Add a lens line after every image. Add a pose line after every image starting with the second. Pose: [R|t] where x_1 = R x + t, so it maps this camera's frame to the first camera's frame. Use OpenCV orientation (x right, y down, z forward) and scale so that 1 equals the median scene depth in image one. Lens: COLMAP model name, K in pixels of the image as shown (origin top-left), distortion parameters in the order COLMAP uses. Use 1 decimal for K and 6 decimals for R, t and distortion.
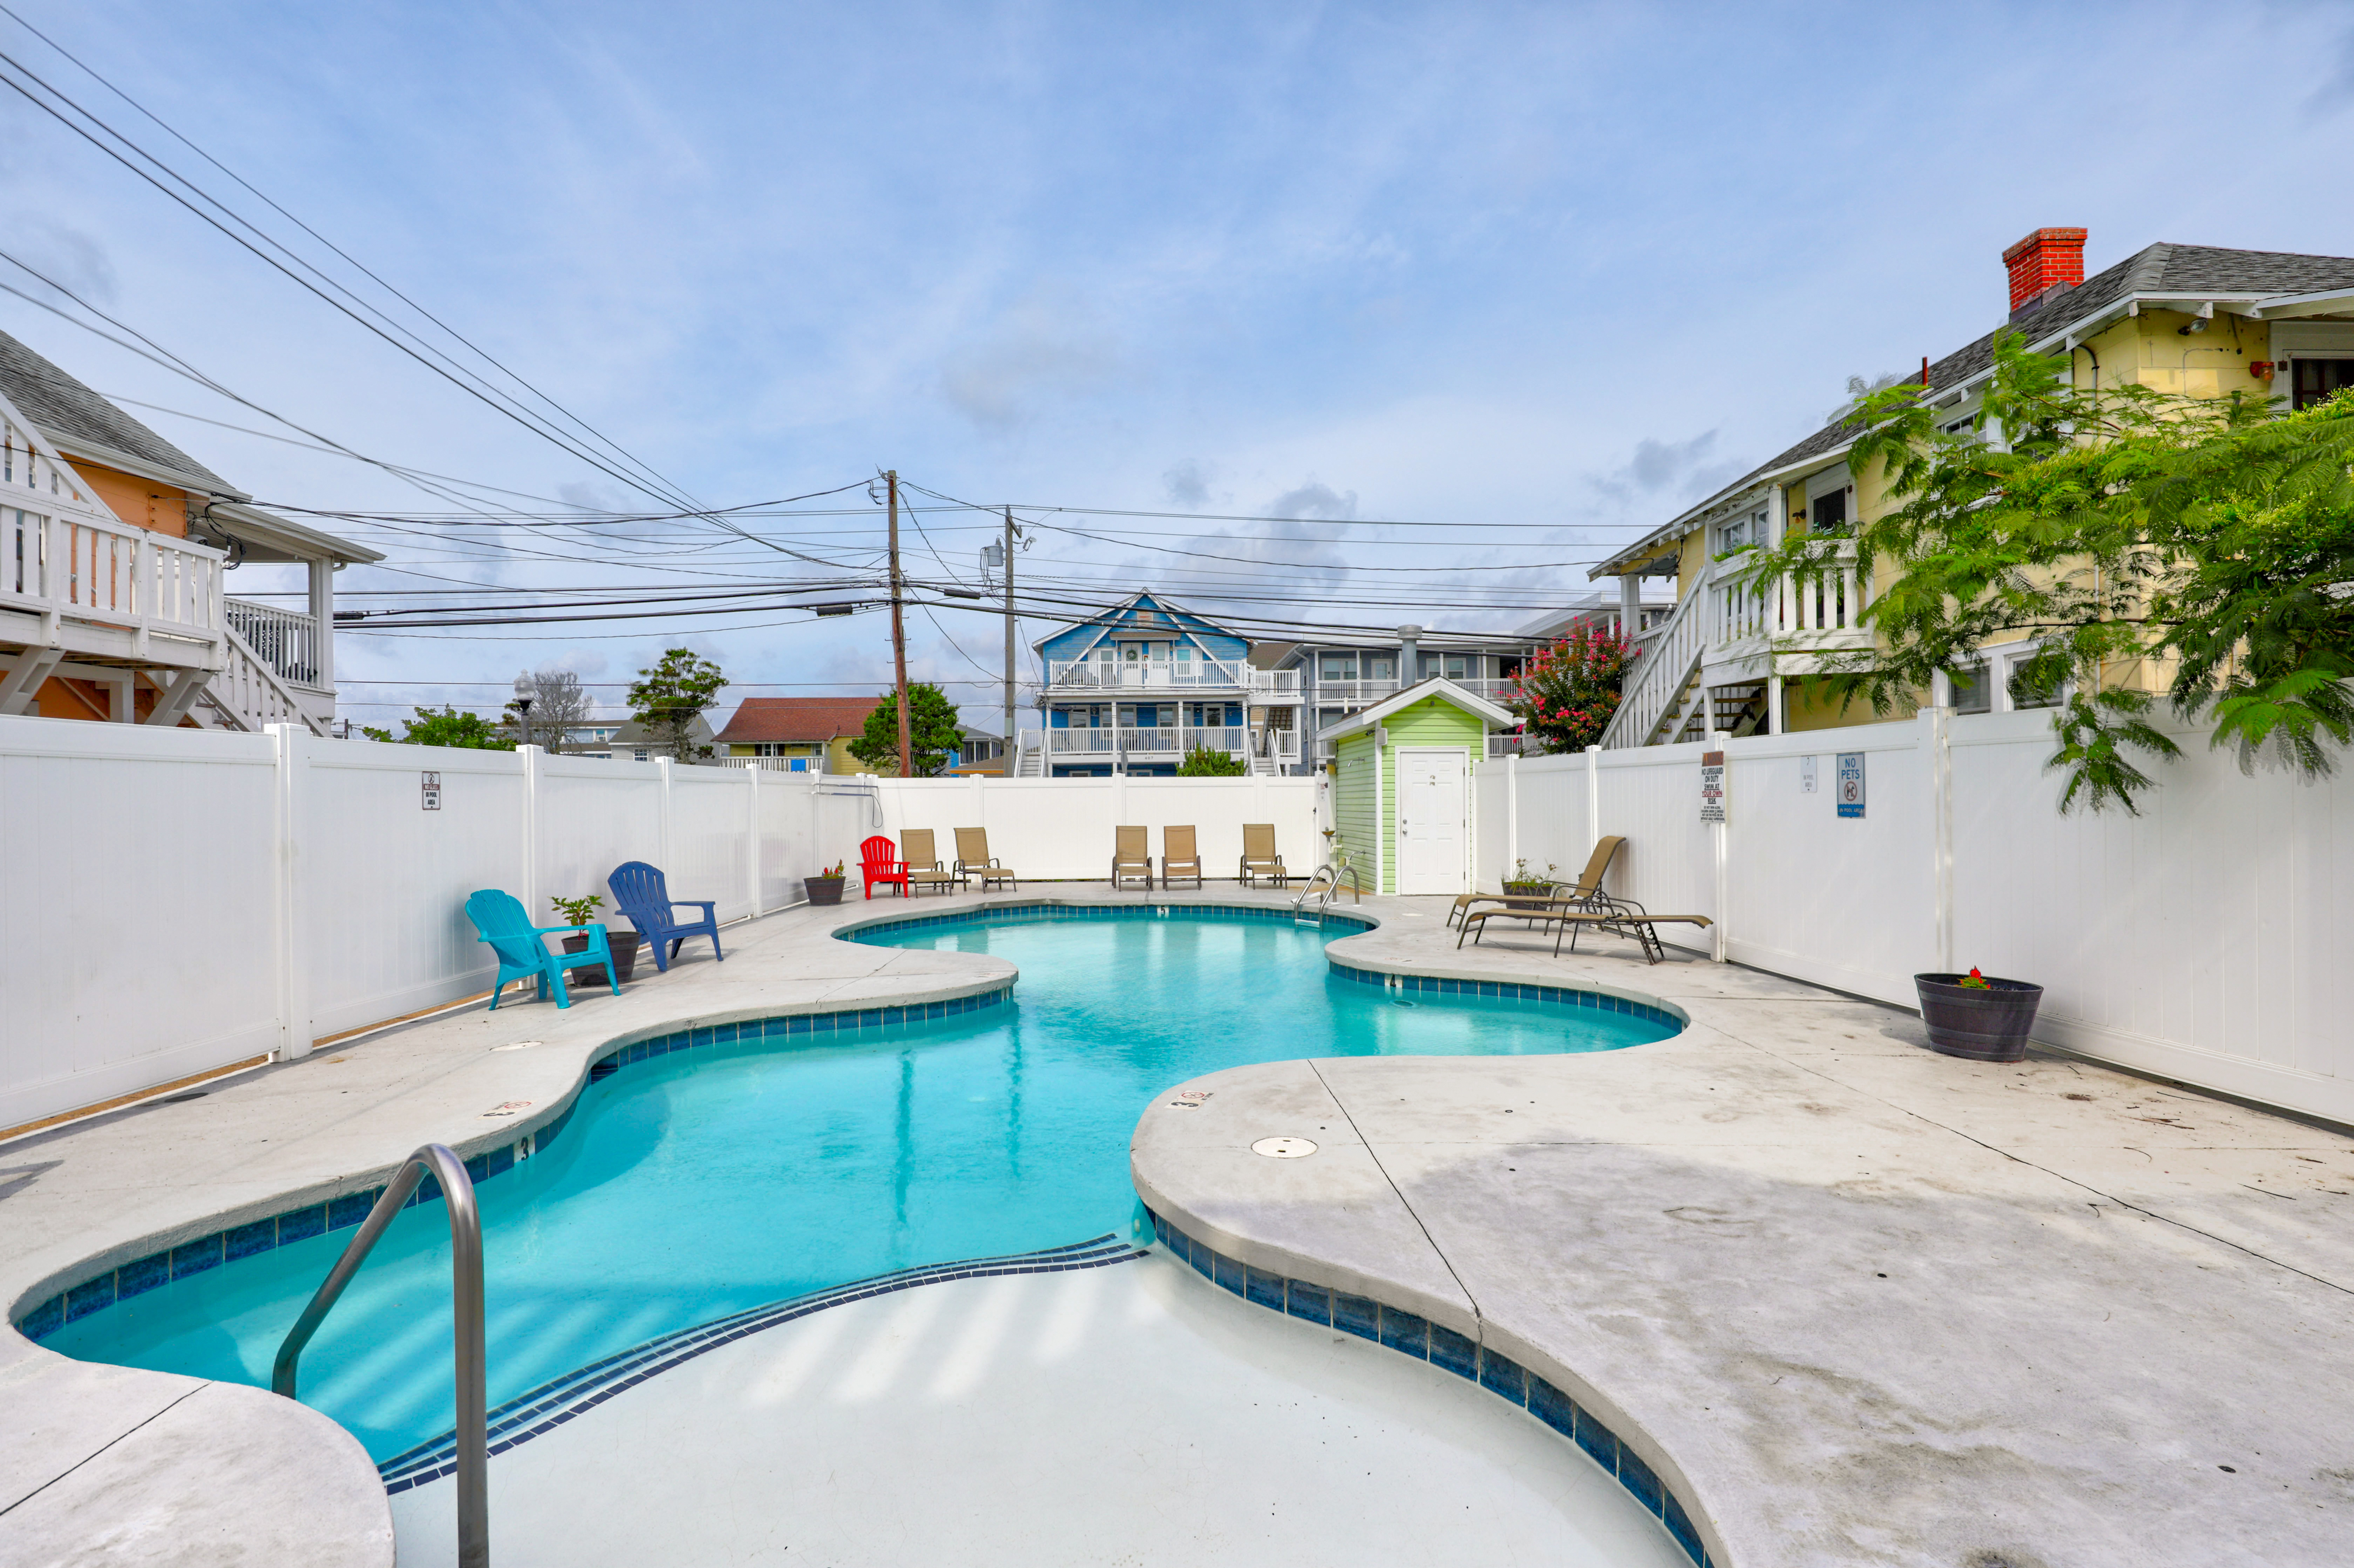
lens RADIAL K [[1104.9, 0, 1189.9], [0, 1104.9, 792.4], [0, 0, 1]] dist [0.003108, -0.000452]
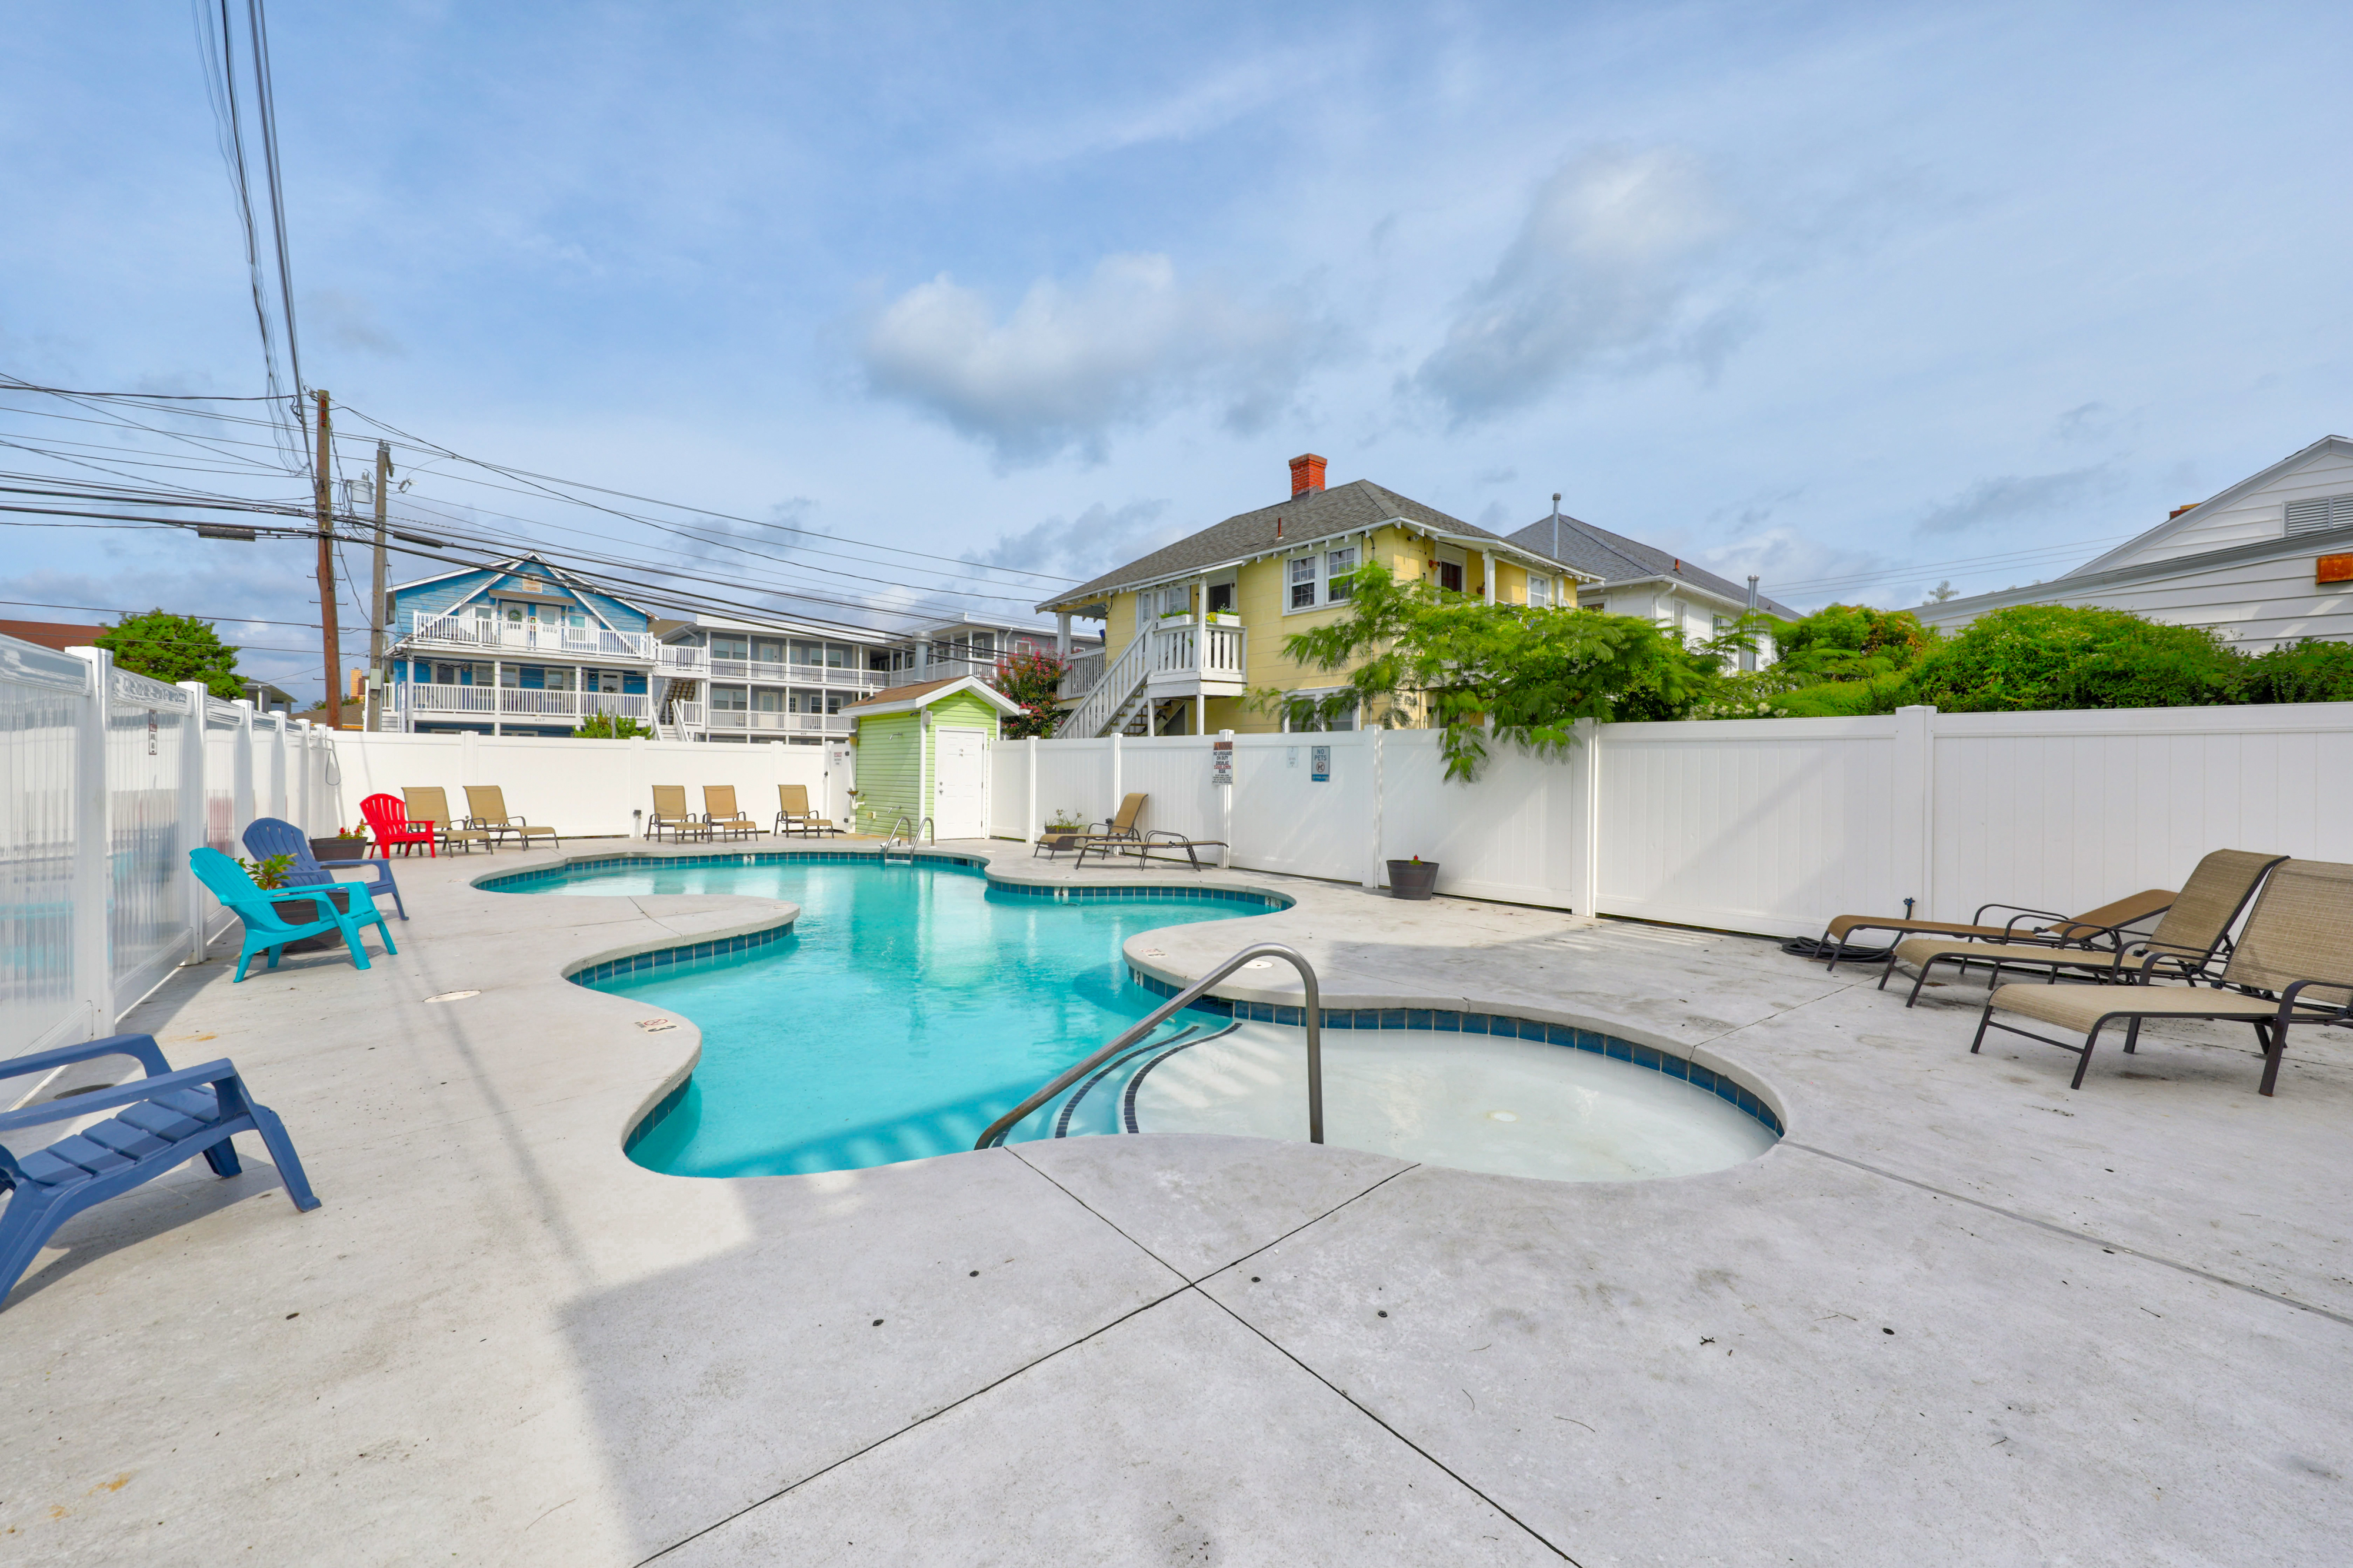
lens RADIAL K [[908.8, 0, 1160.9], [0, 908.8, 771.6], [0, 0, 1]] dist [-0.002877, 0.000068]
pose [[0.789901, 0.017261, 0.612991, -0.228210], [-0.023134, 0.999731, 0.001660, 0.004116], [-0.612798, -0.015492, 0.790088, -0.011614]]
